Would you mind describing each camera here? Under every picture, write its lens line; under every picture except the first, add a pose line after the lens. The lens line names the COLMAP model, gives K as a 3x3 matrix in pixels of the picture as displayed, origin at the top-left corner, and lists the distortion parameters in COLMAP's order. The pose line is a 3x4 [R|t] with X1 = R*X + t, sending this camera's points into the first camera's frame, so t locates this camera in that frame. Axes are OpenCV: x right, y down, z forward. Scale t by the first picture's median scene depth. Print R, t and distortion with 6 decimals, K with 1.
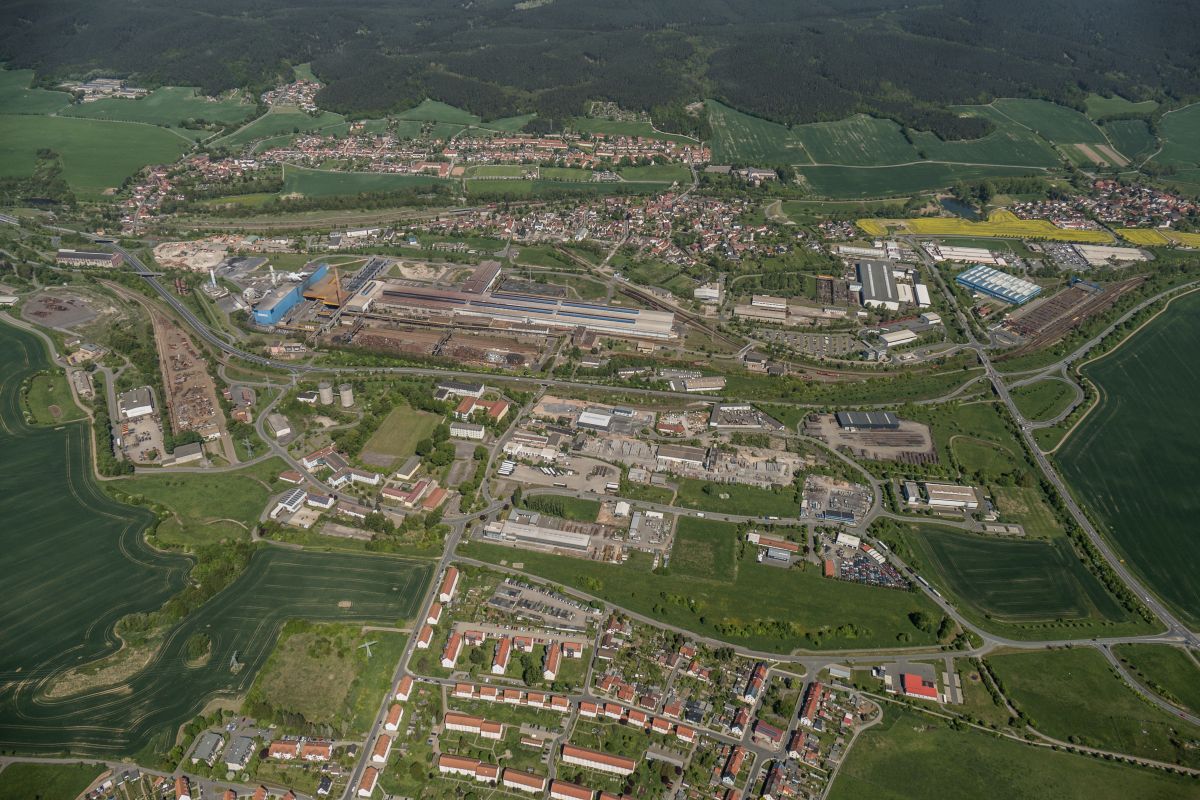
lens RADIAL K [[849.9, 0, 600.0], [0, 849.9, 400.0], [0, 0, 1]] dist [-0.003830, 0.000580]
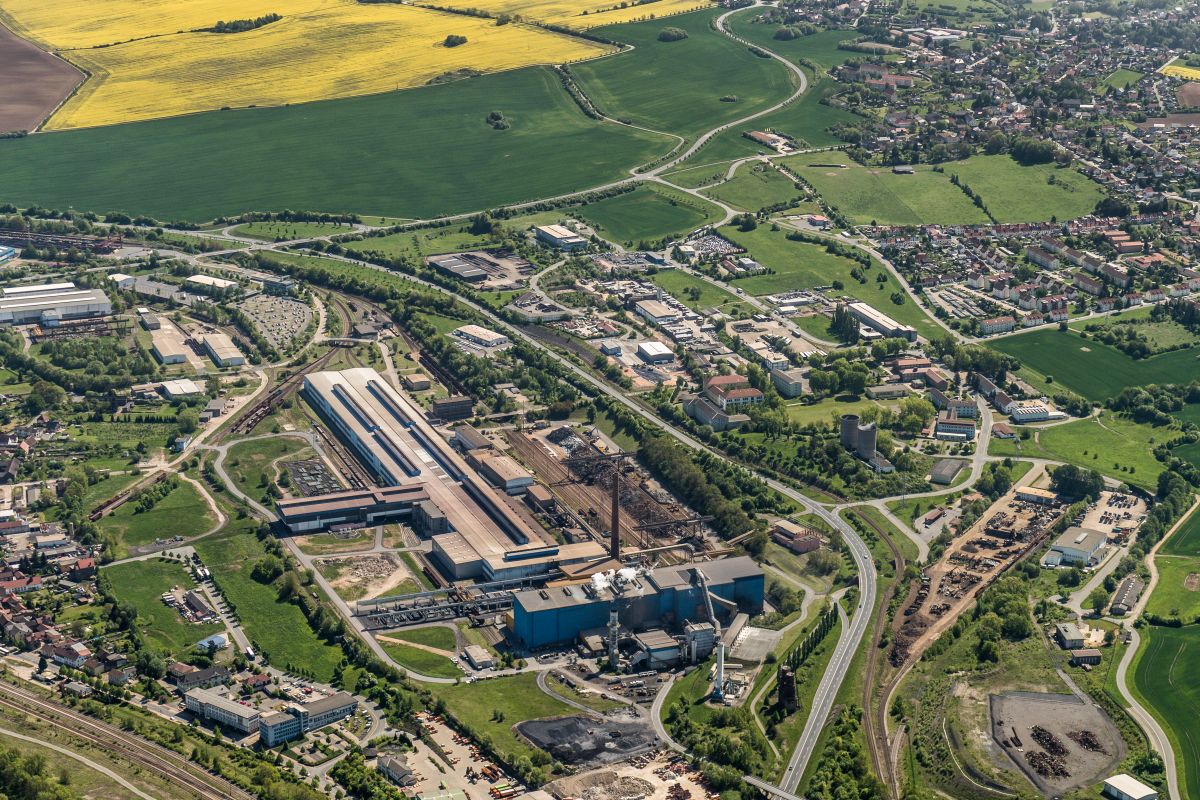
lens RADIAL K [[2426.8, 0, 600.0], [0, 2426.8, 400.0], [0, 0, 1]] dist [-0.017006, -0.094346]
pose [[-0.535719, -0.293783, 0.791642, -1.409637], [0.454536, 0.689771, 0.563571, -0.981019], [-0.711619, 0.661745, -0.235989, 1.322144]]
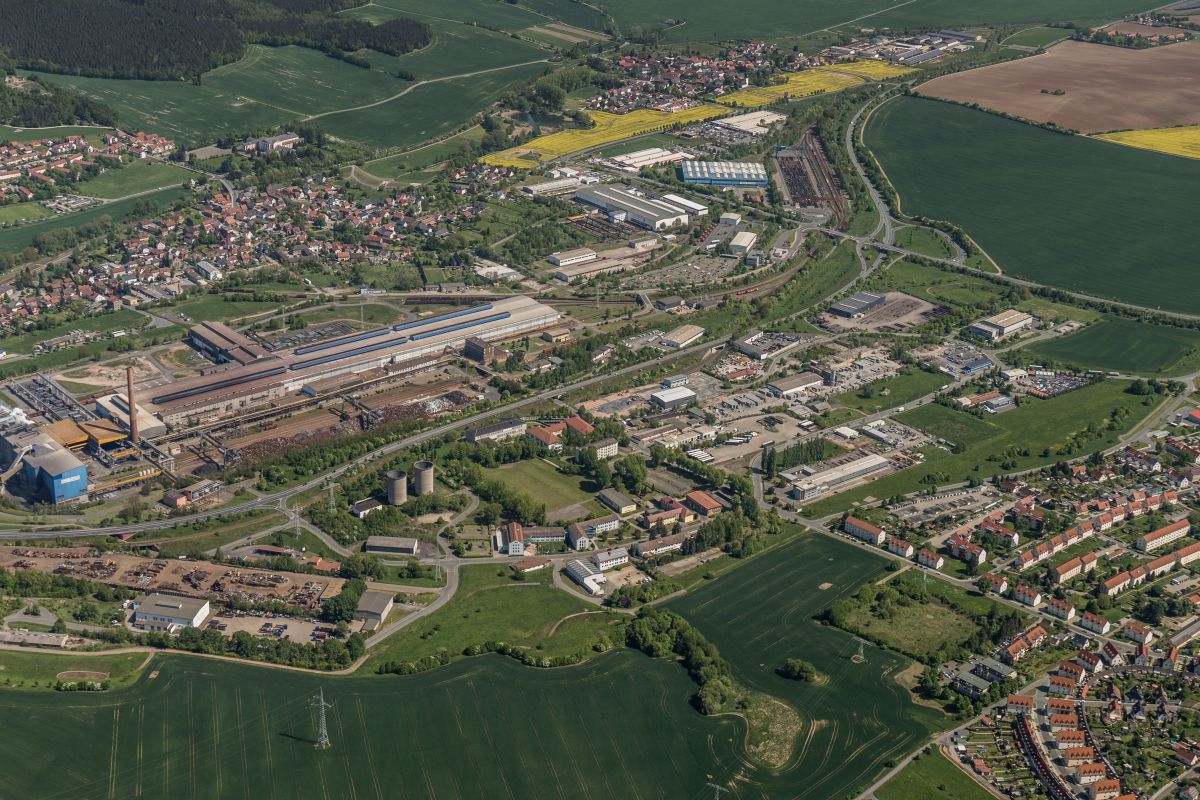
lens RADIAL K [[1798.8, 0, 600.0], [0, 1798.8, 400.0], [0, 0, 1]] dist [-0.012036, -0.019842]
pose [[0.639962, -0.306489, 0.704637, -0.994161], [0.415780, 0.909289, 0.017887, -0.024346], [-0.646201, 0.281527, 0.709343, -0.074745]]
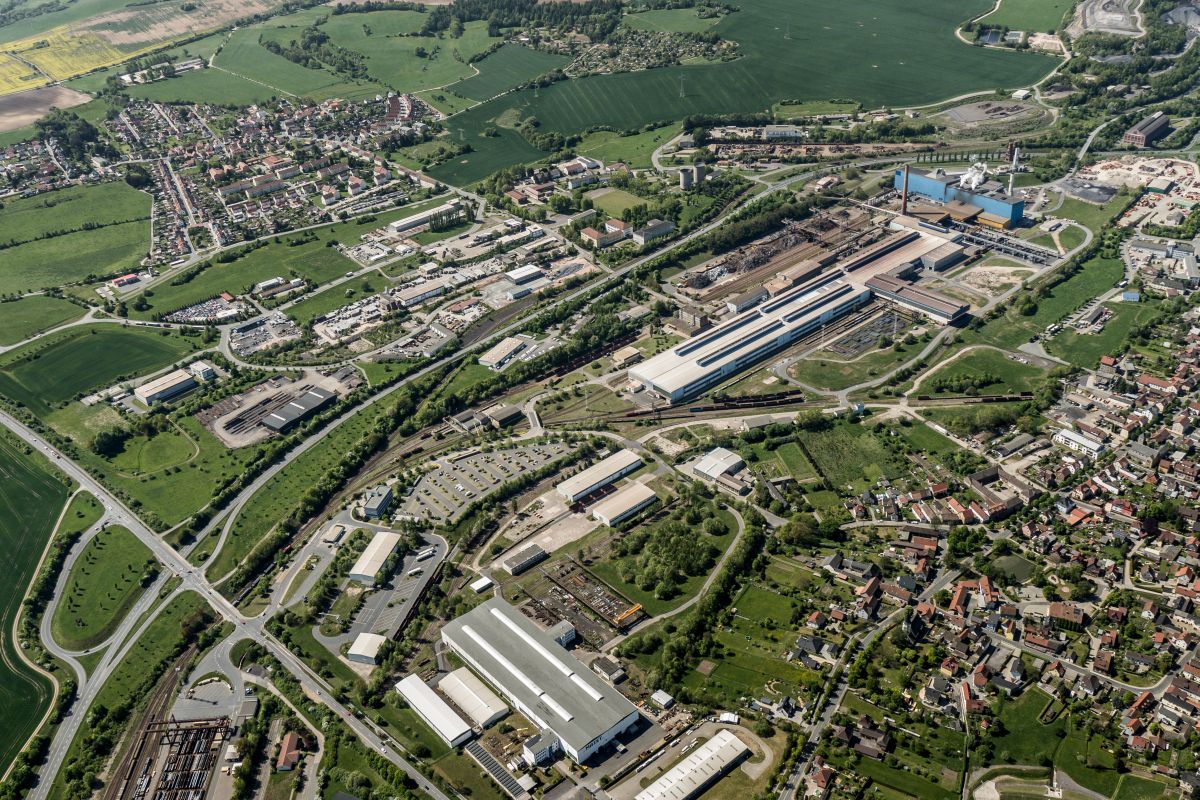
lens RADIAL K [[1134.7, 0, 600.0], [0, 1134.7, 400.0], [0, 0, 1]] dist [-0.012786, -0.013981]
pose [[-0.621568, 0.422015, -0.659967, 0.708595], [-0.393911, 0.559840, 0.728981, -0.725263], [0.677117, 0.713079, -0.181742, 1.177254]]
